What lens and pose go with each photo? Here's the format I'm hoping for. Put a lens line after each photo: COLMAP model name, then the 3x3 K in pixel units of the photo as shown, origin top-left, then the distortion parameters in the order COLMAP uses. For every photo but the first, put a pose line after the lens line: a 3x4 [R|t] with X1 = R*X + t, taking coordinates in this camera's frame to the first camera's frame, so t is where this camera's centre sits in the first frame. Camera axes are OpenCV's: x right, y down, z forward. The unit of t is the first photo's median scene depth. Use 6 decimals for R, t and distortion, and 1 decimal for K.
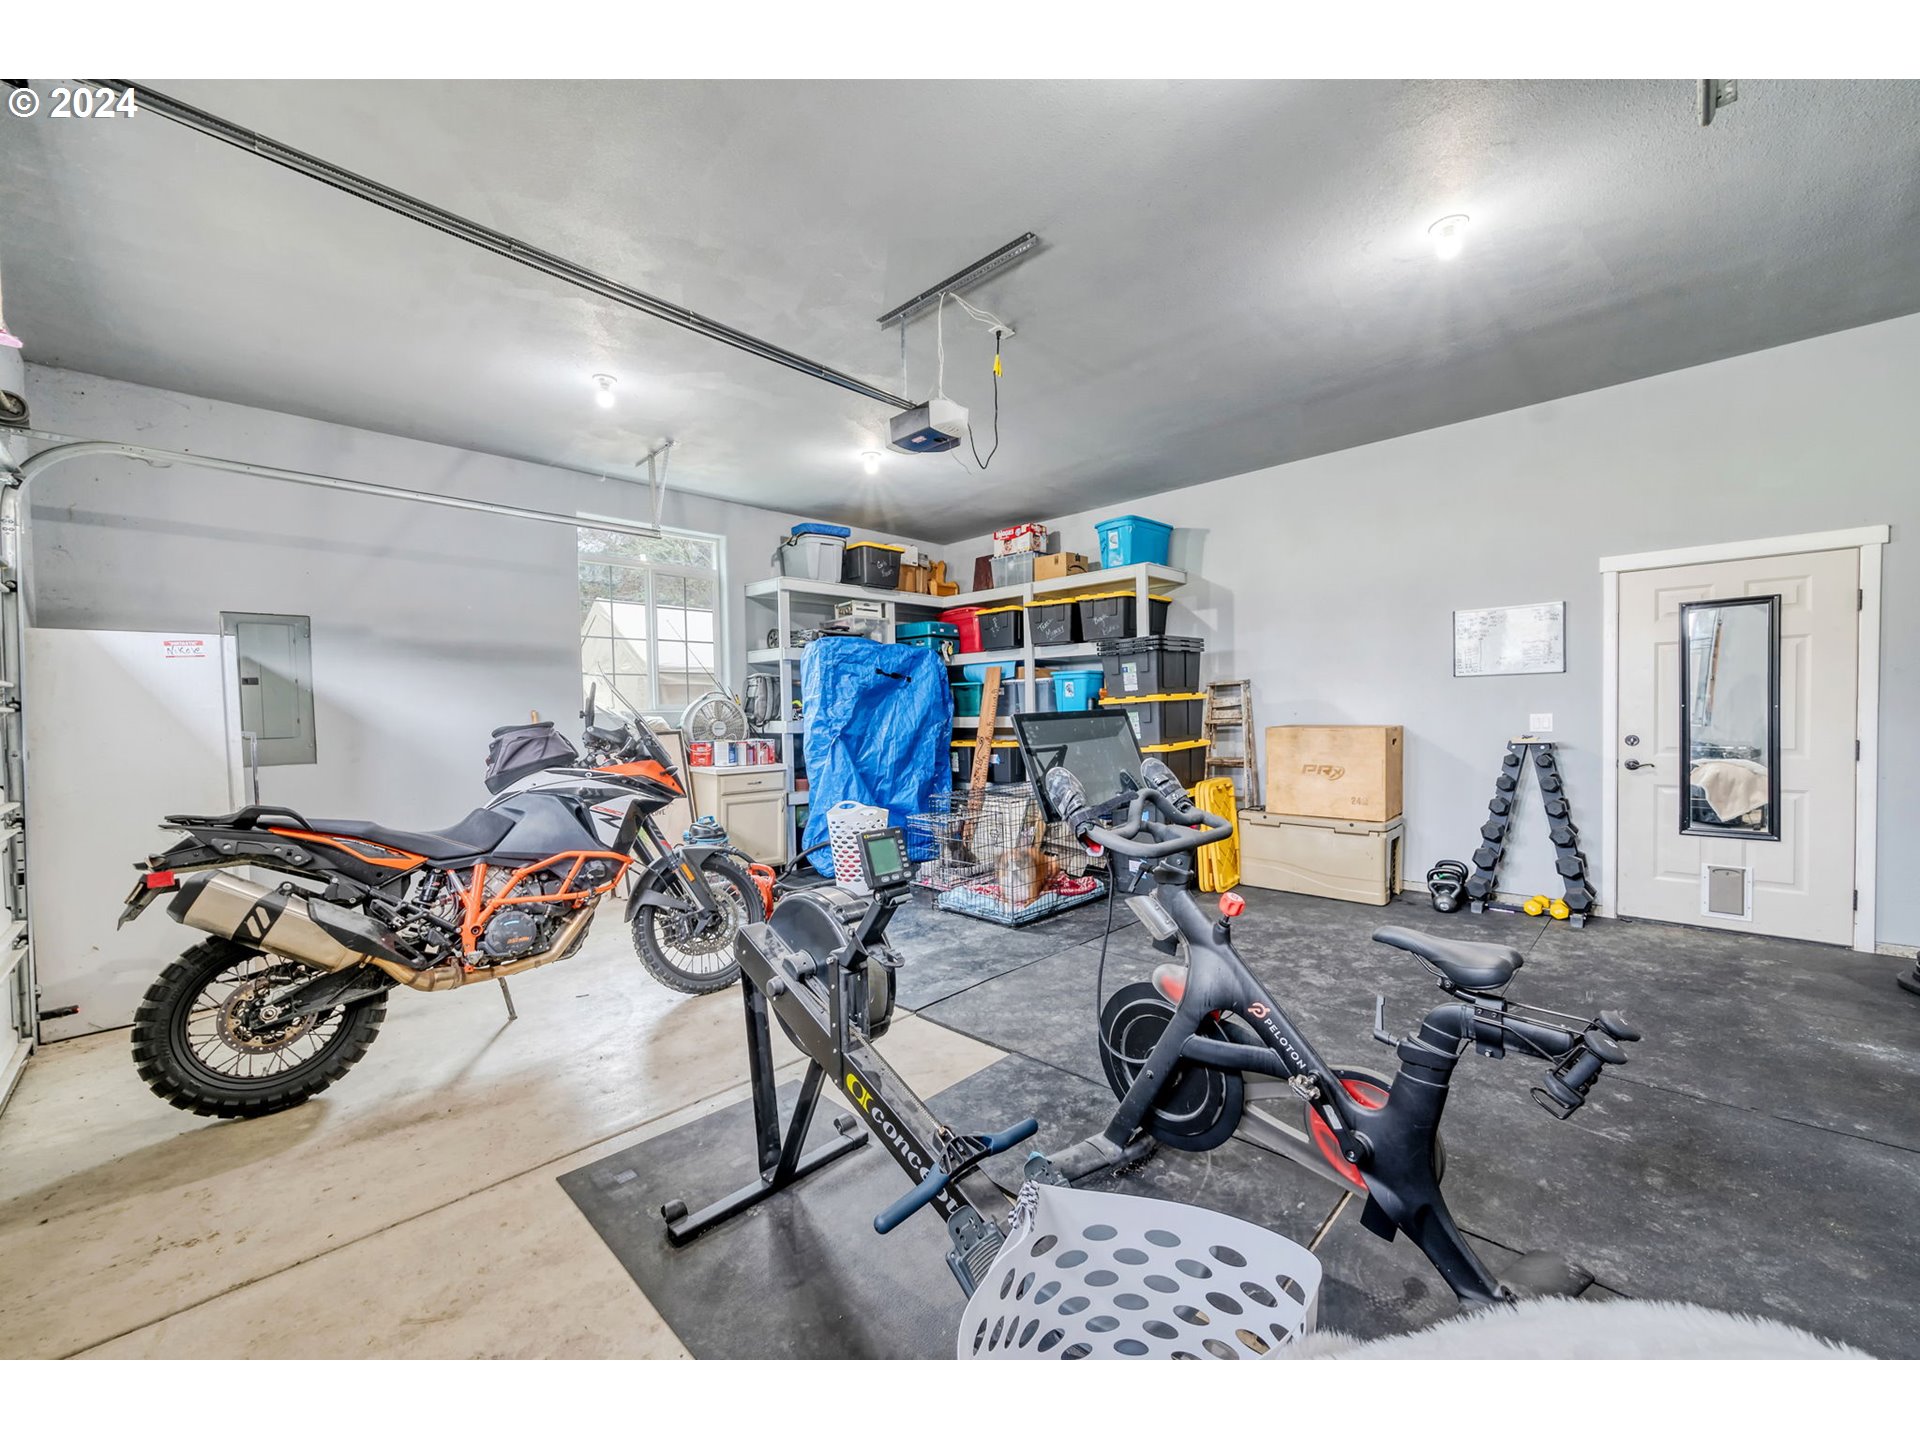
lens RADIAL K [[751.4, 0, 957.2], [0, 751.4, 721.4], [0, 0, 1]] dist [-0.001985, 0.000606]
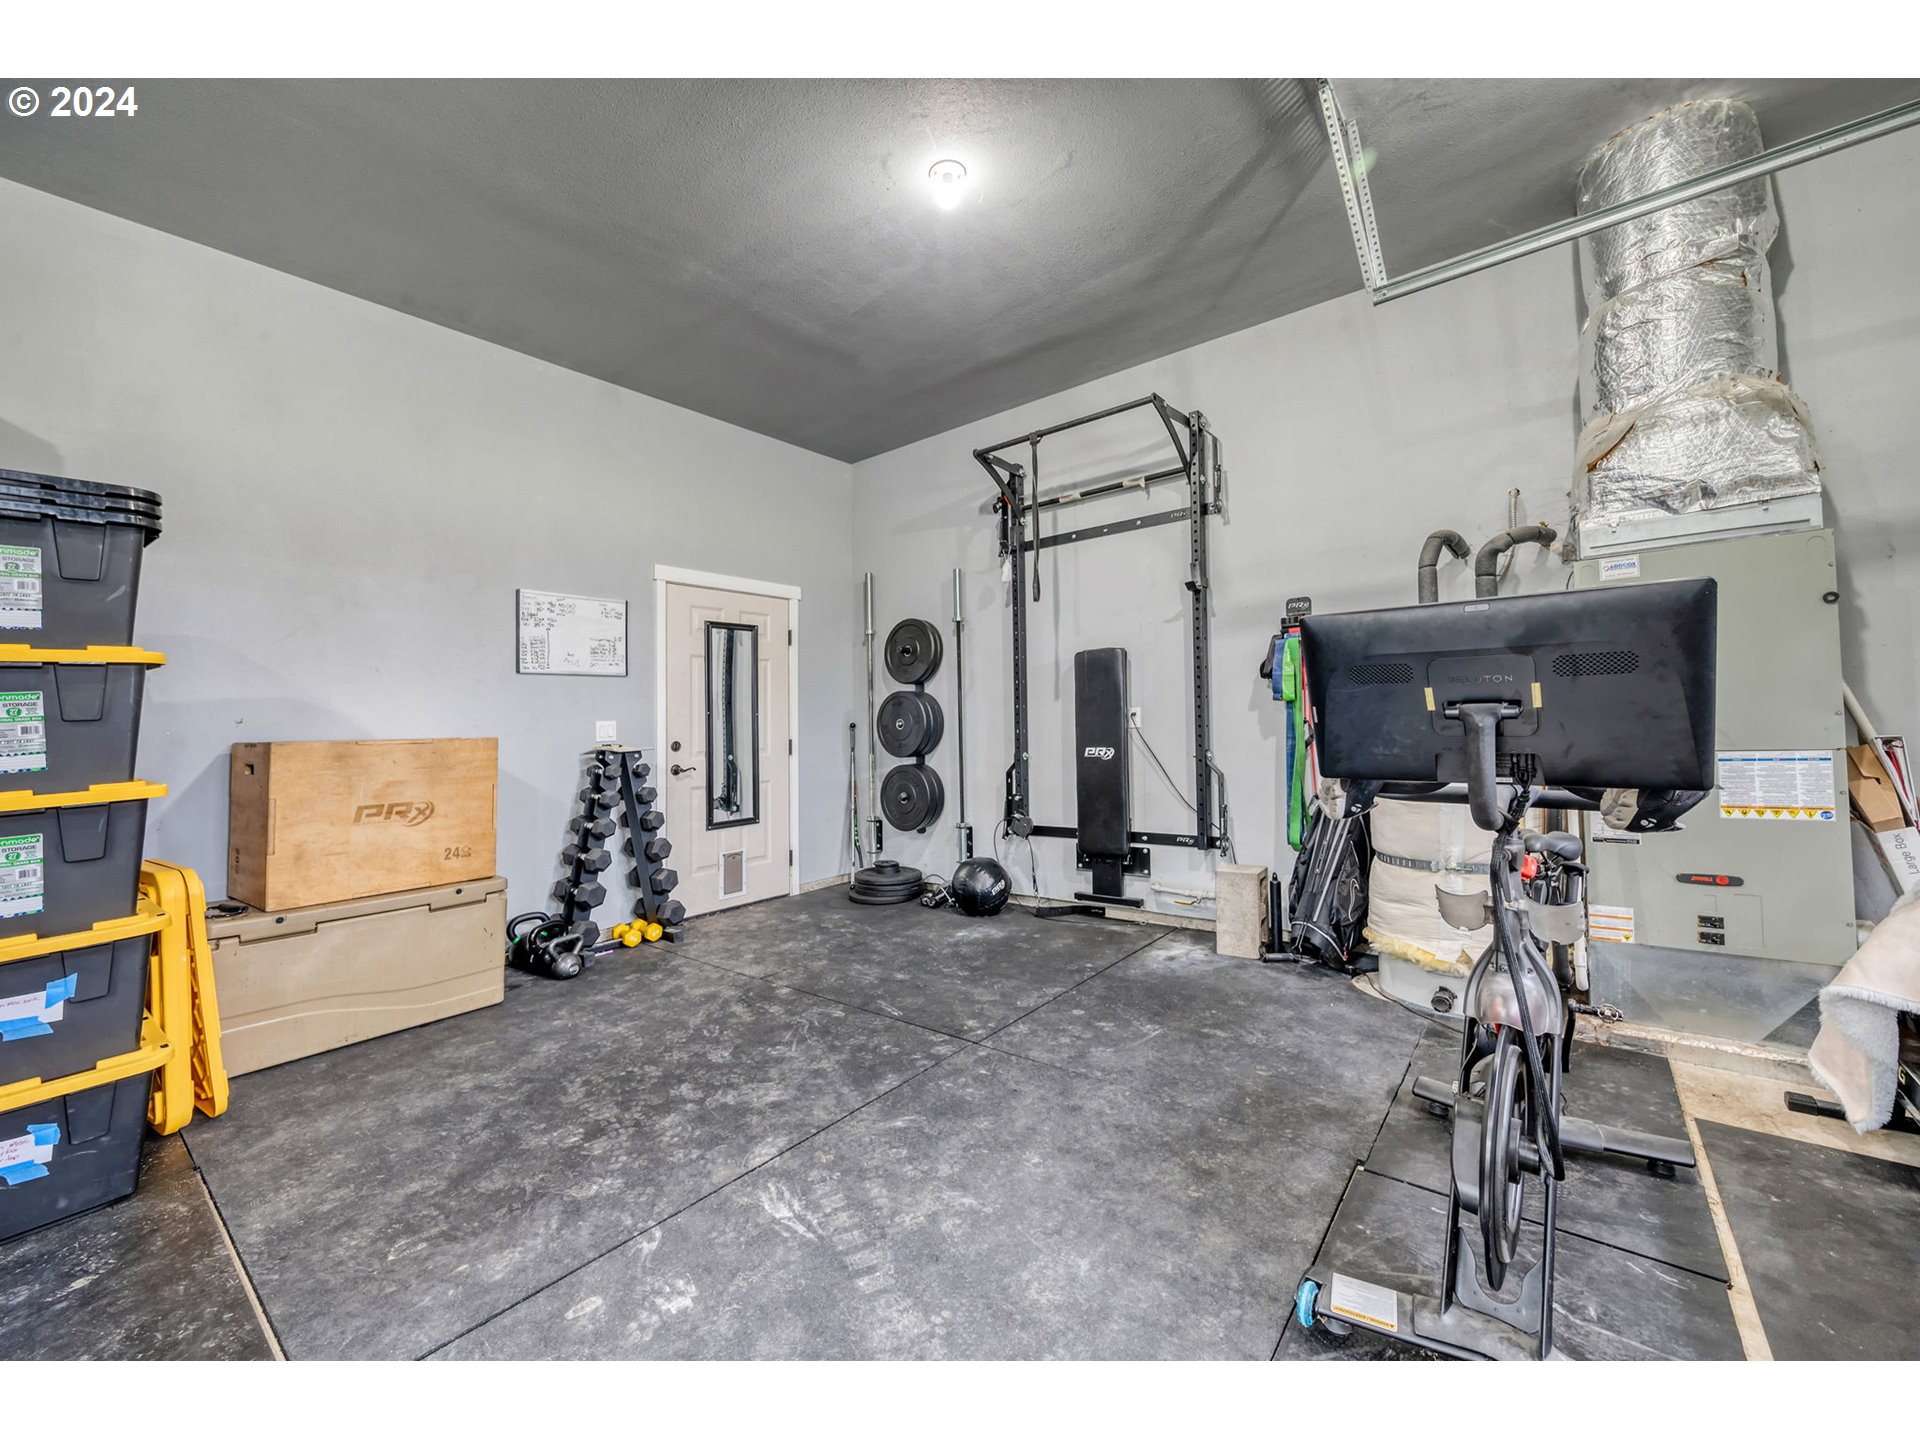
lens RADIAL K [[751.4, 0, 957.2], [0, 751.4, 706.9], [0, 0, 1]] dist [-0.001985, 0.000606]
pose [[-0.094730, 0.048390, 0.994326, -0.170023], [0.046751, 0.997932, -0.044111, 0.035958], [-0.994405, 0.042307, -0.096797, 0.735413]]
